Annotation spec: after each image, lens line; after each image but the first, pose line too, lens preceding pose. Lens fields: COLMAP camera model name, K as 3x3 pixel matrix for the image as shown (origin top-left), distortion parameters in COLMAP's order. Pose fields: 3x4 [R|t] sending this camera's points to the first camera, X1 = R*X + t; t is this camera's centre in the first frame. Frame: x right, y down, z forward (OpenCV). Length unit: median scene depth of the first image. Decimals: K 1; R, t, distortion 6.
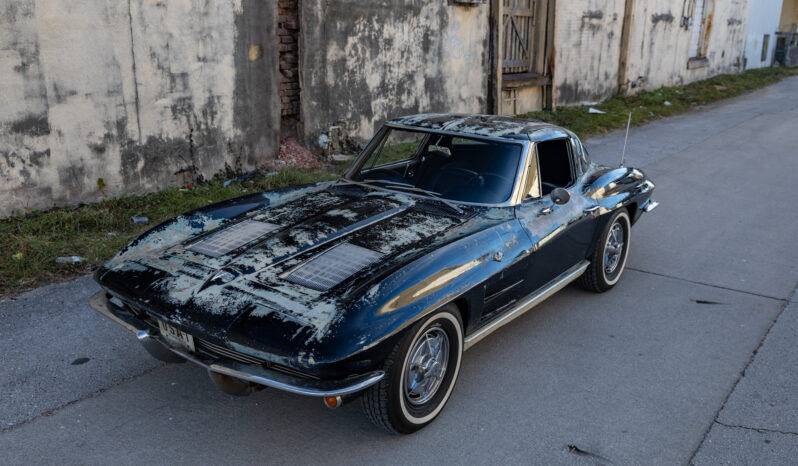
lens RADIAL K [[750.6, 0, 396.5], [0, 750.6, 234.7], [0, 0, 1]] dist [0.003779, 0.000000]
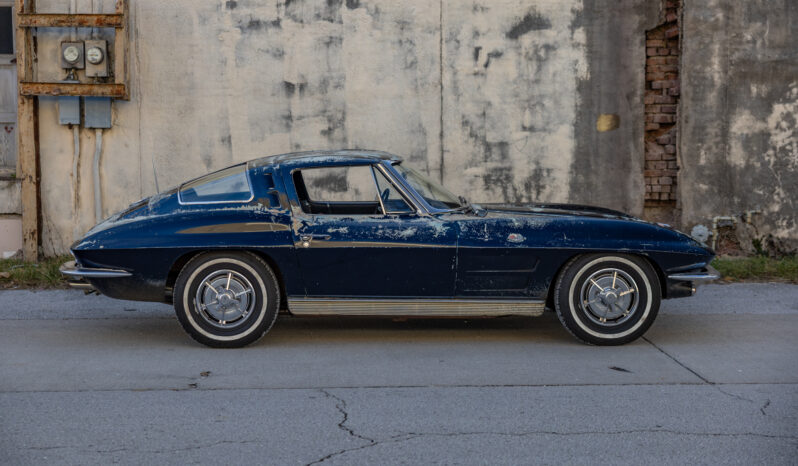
lens RADIAL K [[1263.5, 0, 399.3], [0, 1263.5, 234.3], [0, 0, 1]] dist [0.028312, 0.000000]
pose [[0.608047, 0.036713, -0.793051, 0.895539], [-0.198622, 0.974197, -0.107189, 0.093760], [0.768653, 0.222693, 0.599650, -0.031570]]
